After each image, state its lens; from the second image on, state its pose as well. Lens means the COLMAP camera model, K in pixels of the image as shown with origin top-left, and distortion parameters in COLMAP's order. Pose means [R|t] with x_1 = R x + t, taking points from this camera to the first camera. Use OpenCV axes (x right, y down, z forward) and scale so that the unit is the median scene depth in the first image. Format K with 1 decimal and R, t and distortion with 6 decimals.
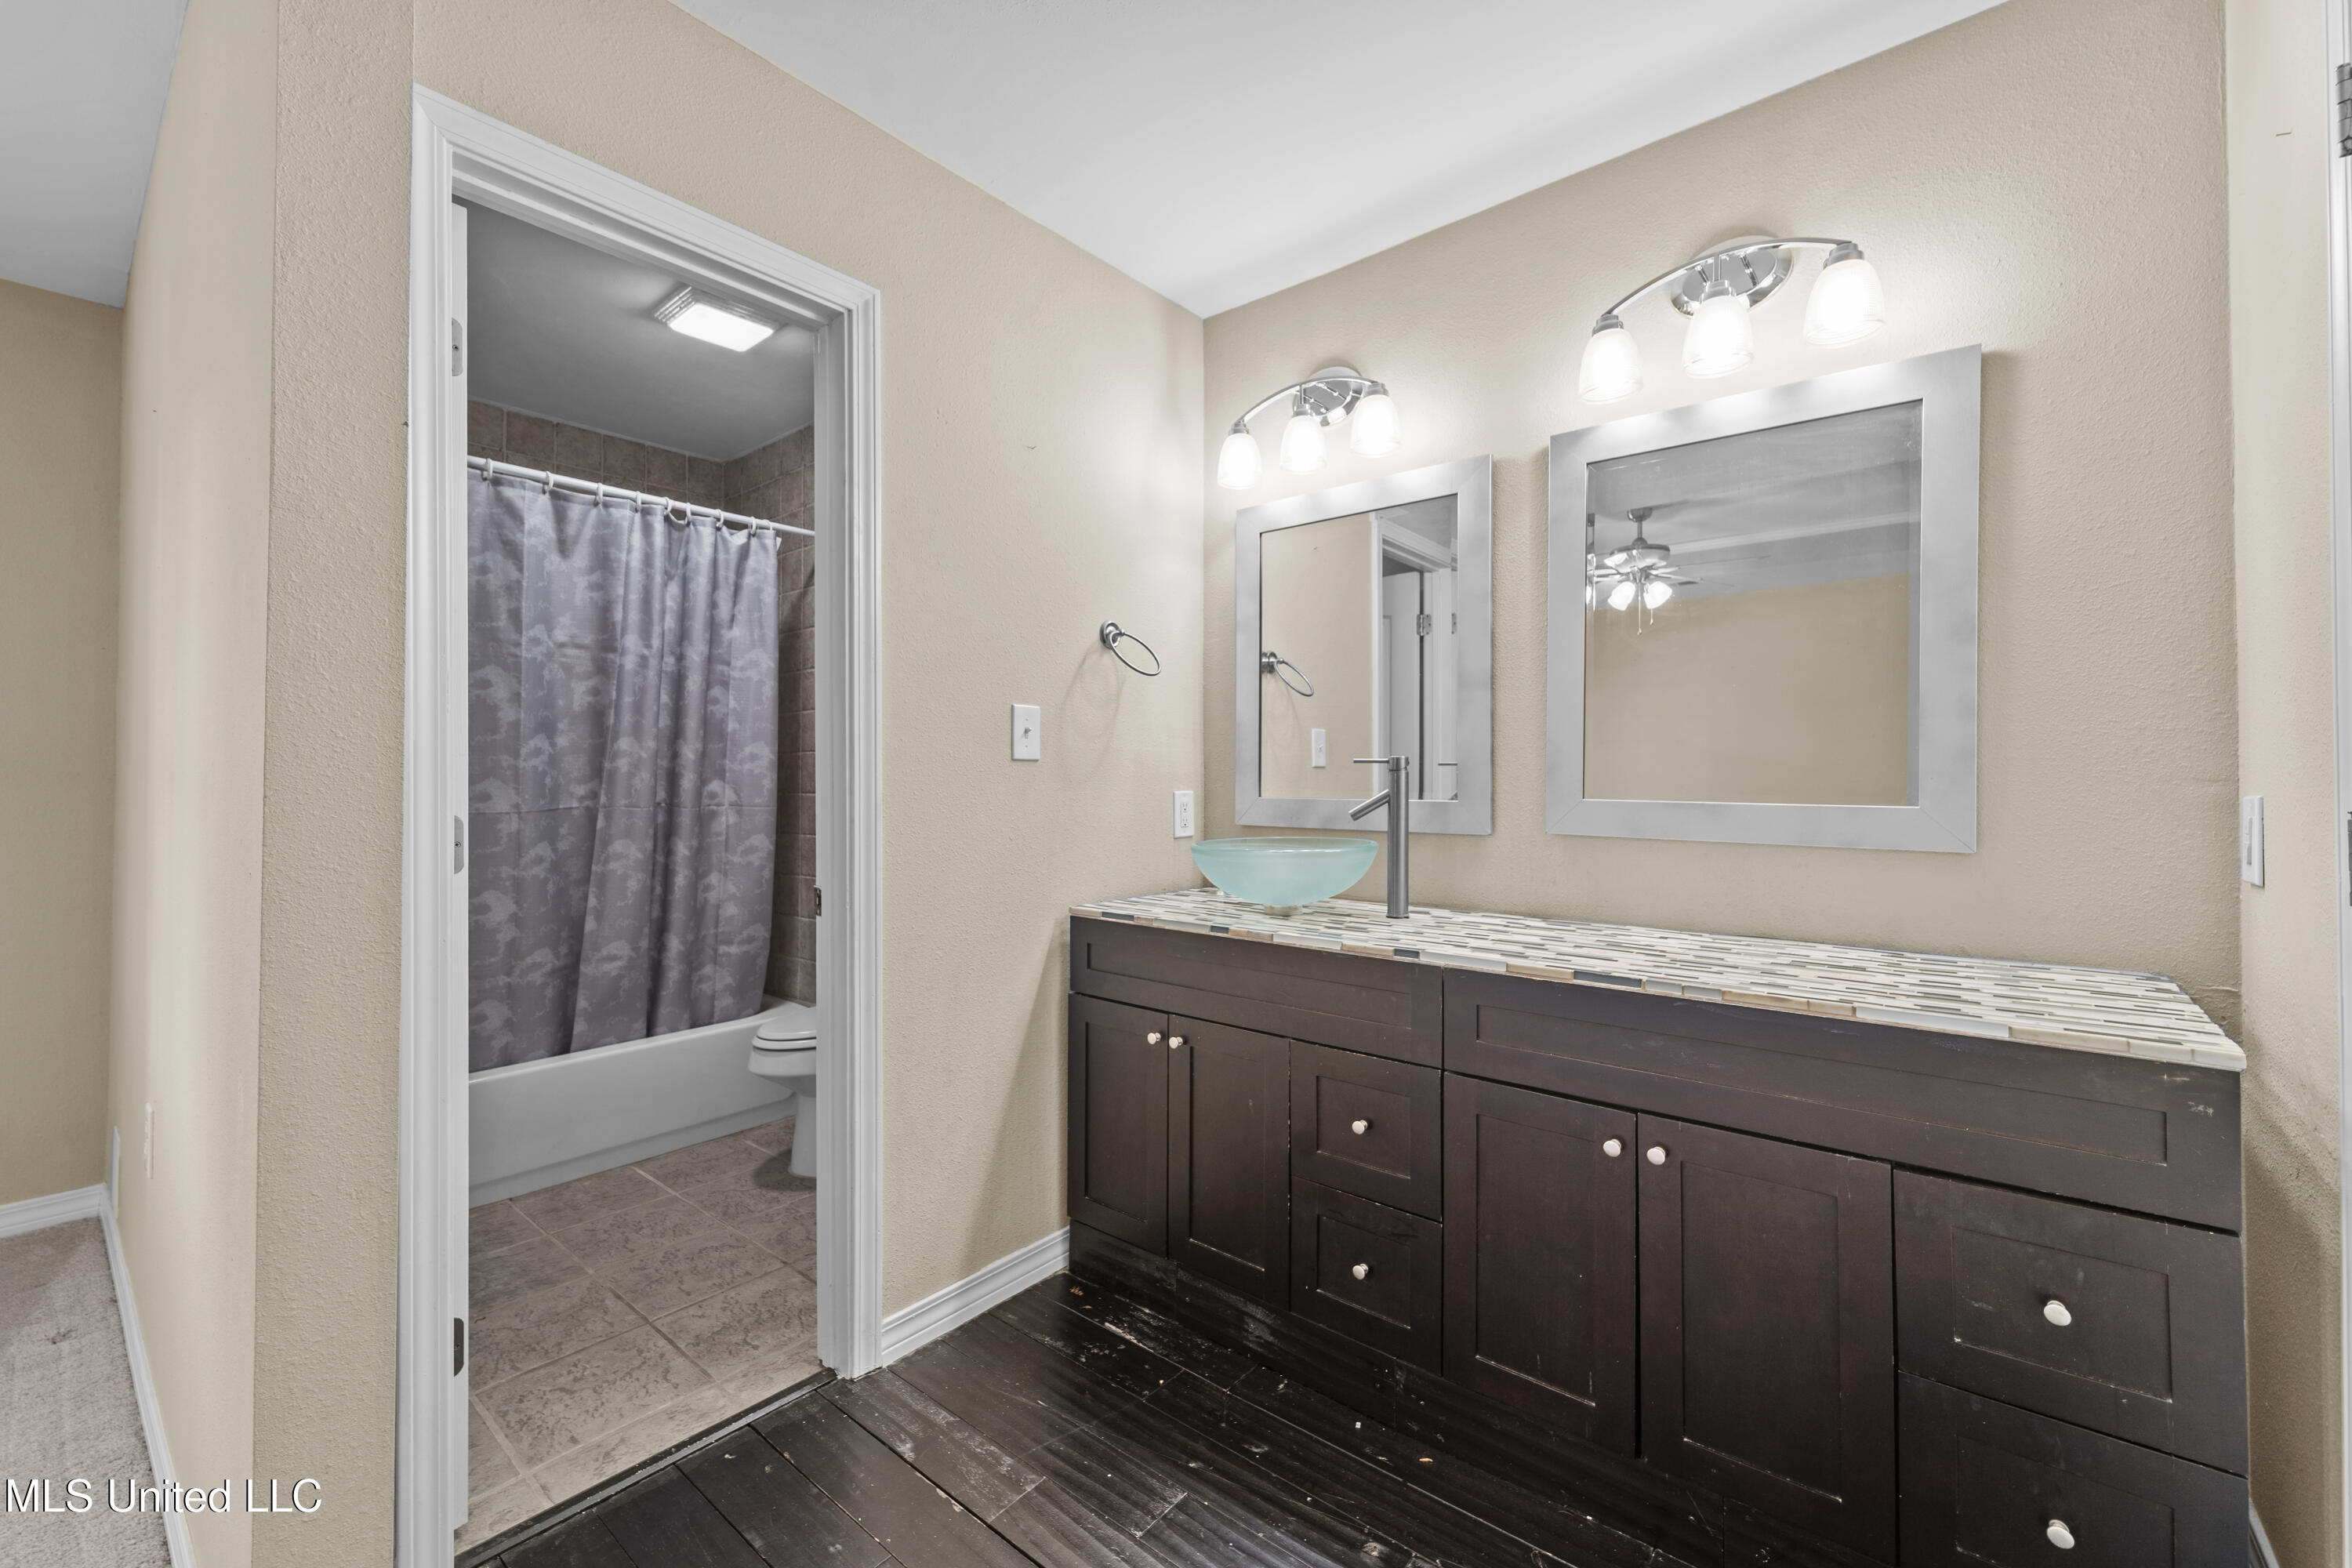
lens RADIAL K [[946.4, 0, 1176.0], [0, 946.4, 784.0], [0, 0, 1]] dist [0.002283, -0.000137]
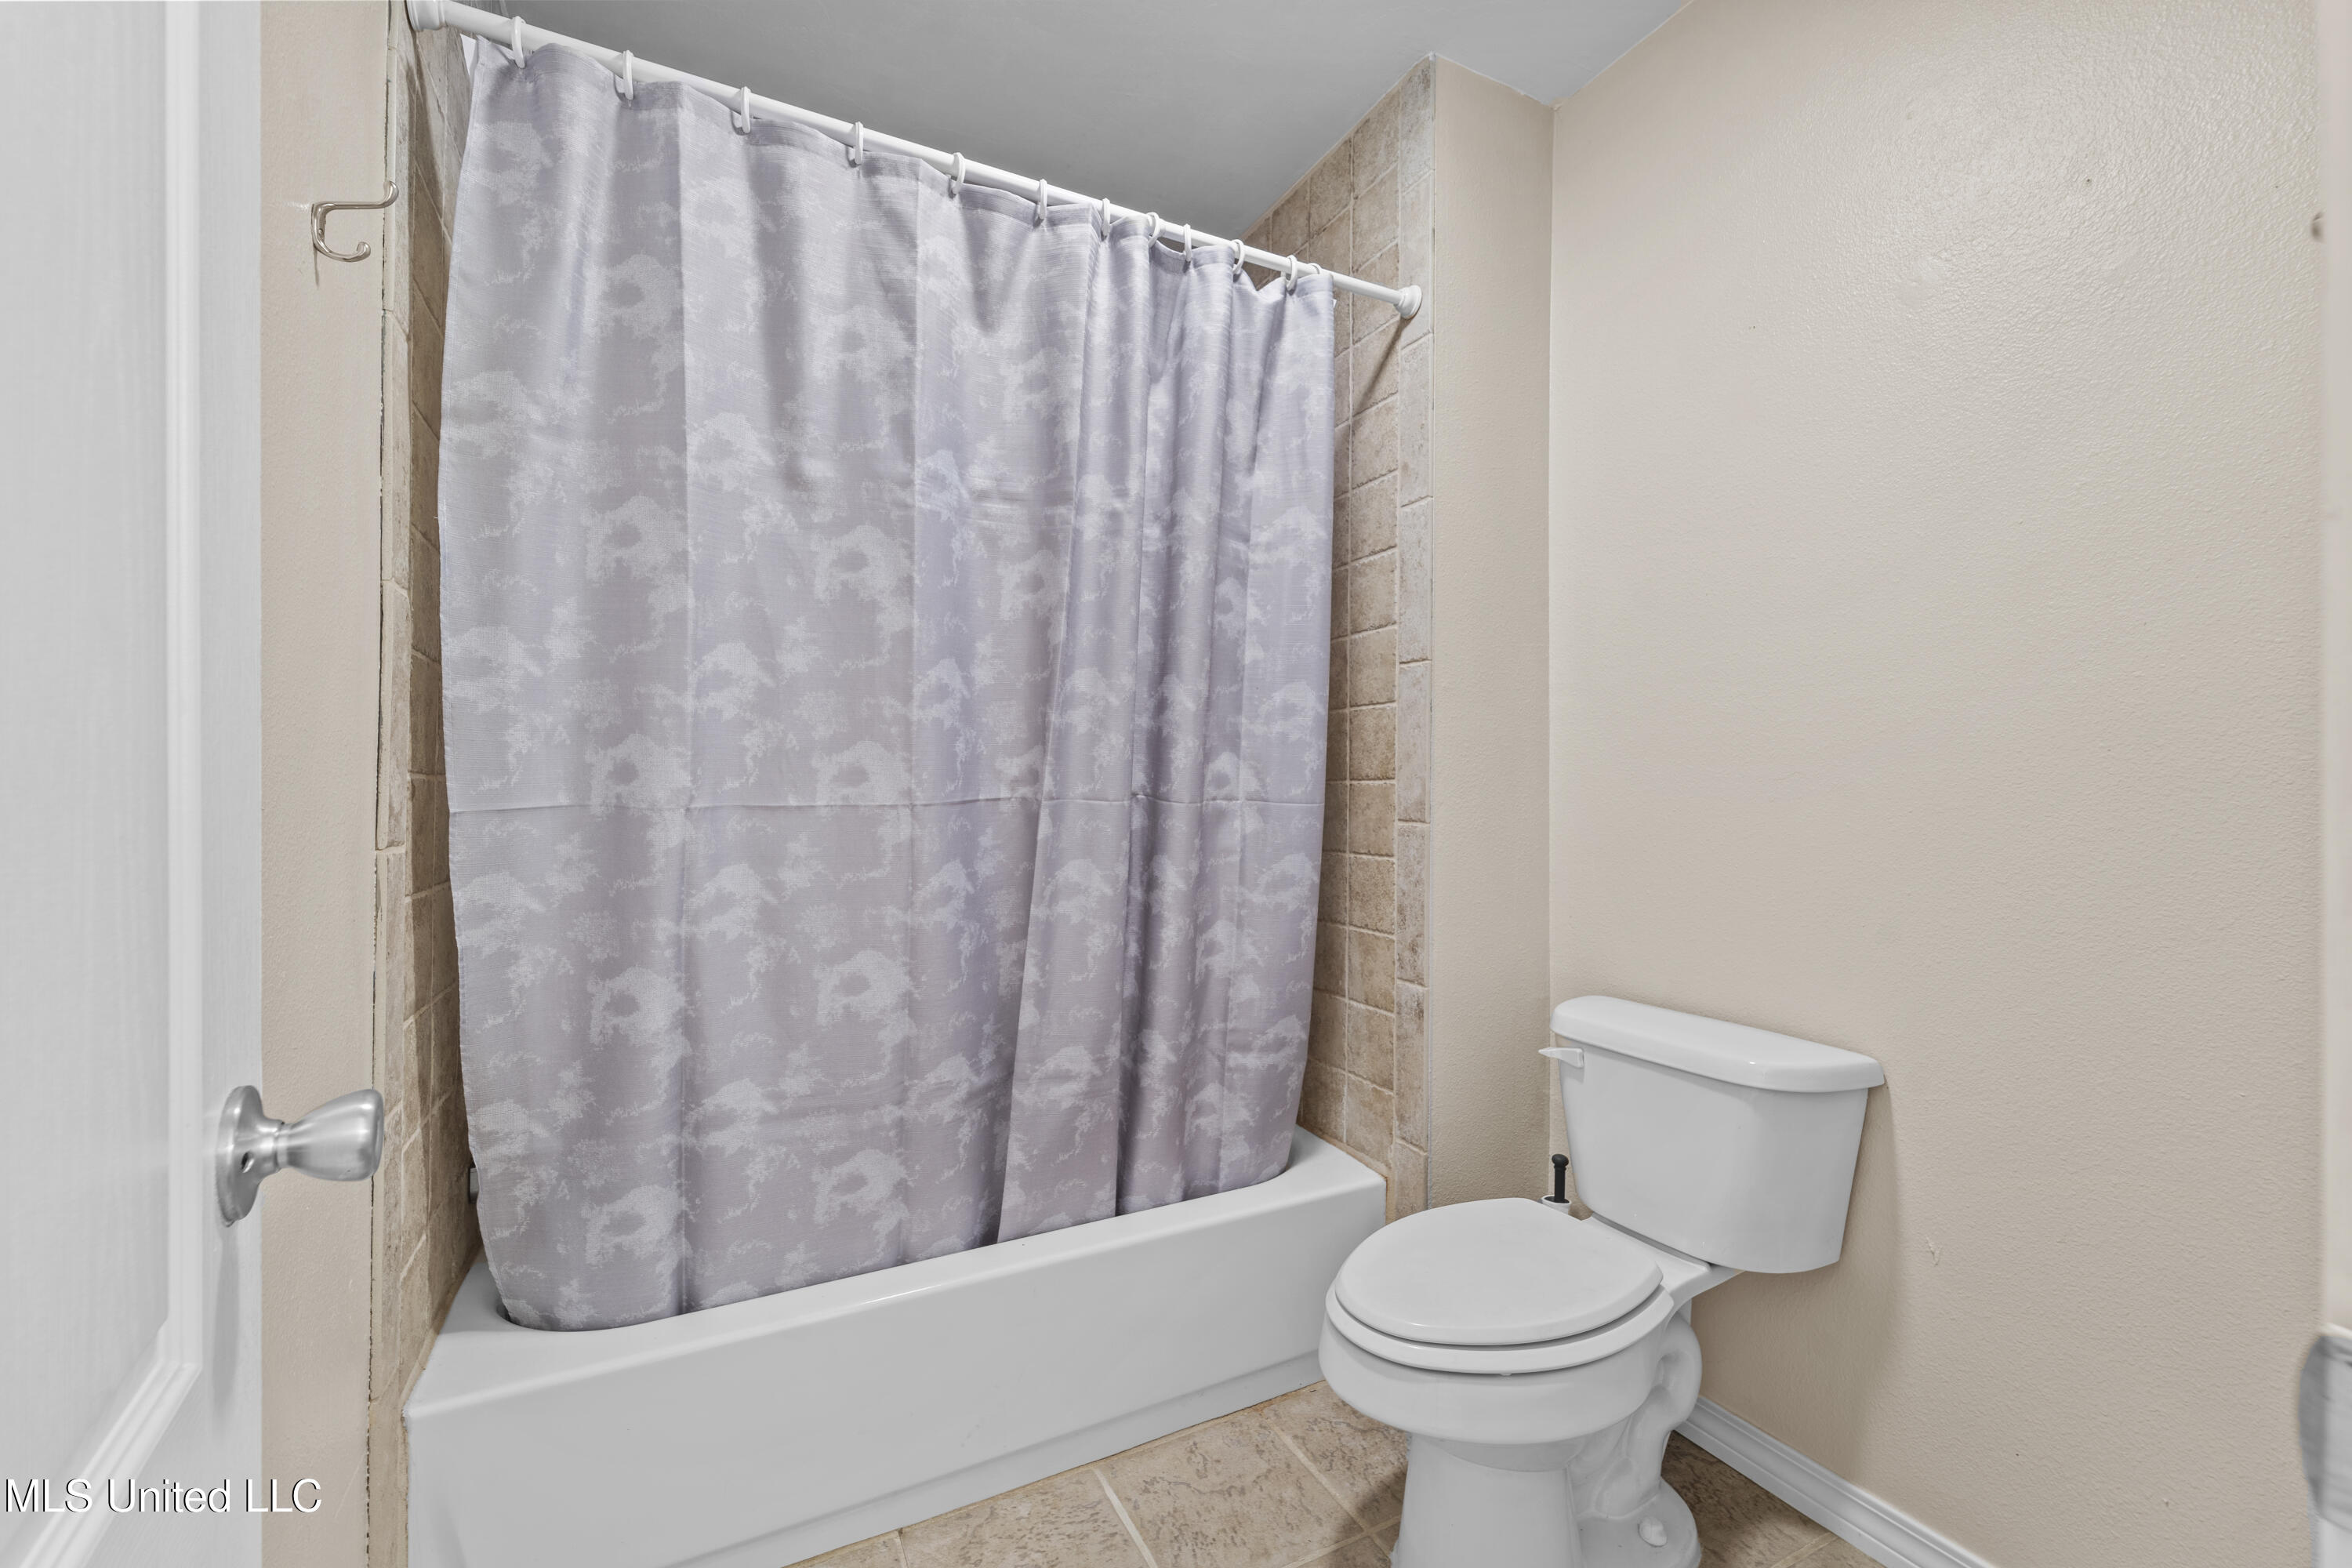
lens RADIAL K [[946.4, 0, 1176.0], [0, 946.4, 784.0], [0, 0, 1]] dist [0.002283, -0.000137]
pose [[0.917008, -0.009990, -0.398745, -0.309074], [0.002933, 0.999828, -0.018303, 0.025149], [0.398859, 0.015615, 0.916879, 0.511224]]
